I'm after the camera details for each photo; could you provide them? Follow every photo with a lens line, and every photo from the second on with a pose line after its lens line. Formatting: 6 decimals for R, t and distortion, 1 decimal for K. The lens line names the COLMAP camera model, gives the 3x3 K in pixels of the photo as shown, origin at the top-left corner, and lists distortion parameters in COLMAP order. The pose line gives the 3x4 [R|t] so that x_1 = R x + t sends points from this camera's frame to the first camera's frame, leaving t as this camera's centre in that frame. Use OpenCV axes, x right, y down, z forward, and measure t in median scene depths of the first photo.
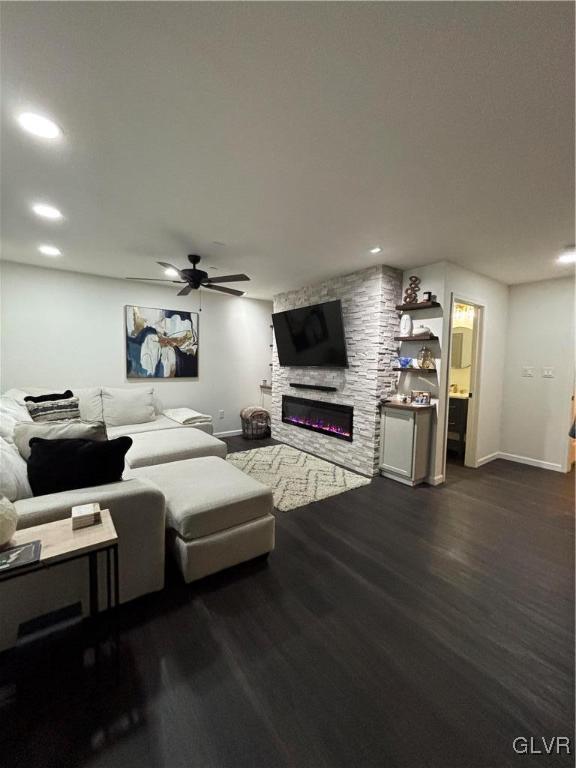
lens RADIAL K [[310.2, 0, 289.5], [0, 310.2, 379.9], [0, 0, 1]] dist [0.025293, -0.000026]
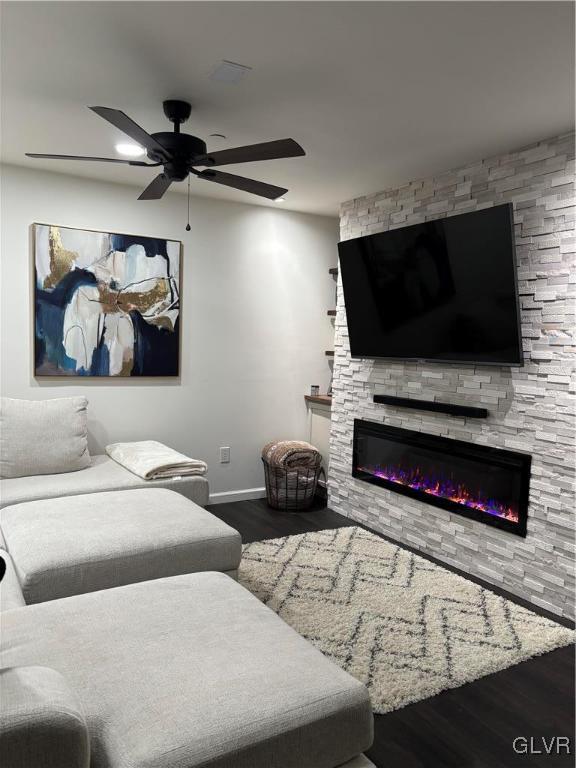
lens RADIAL K [[584.5, 0, 282.9], [0, 584.5, 390.0], [0, 0, 1]] dist [0.031292, -0.032743]
pose [[0.994291, 0.024430, -0.103866, -0.048566], [-0.022528, 0.999557, 0.019443, -0.011182], [0.104295, -0.016992, 0.994401, 0.146059]]
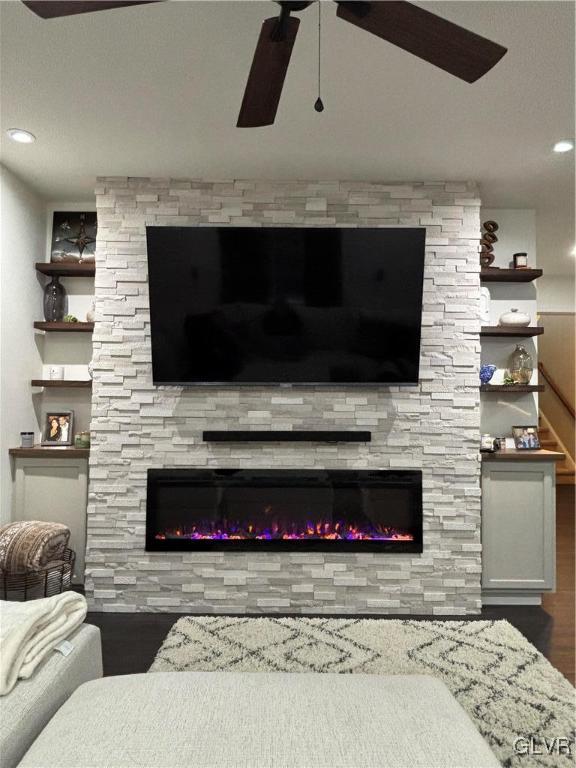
lens RADIAL K [[517.4, 0, 287.3], [0, 517.4, 380.7], [0, 0, 1]] dist [0.024364, -0.008276]
pose [[0.585486, 0.027551, 0.810214, -0.474693], [0.051157, 0.996175, -0.070843, 0.000004], [-0.809066, 0.082926, 0.581837, 0.649848]]
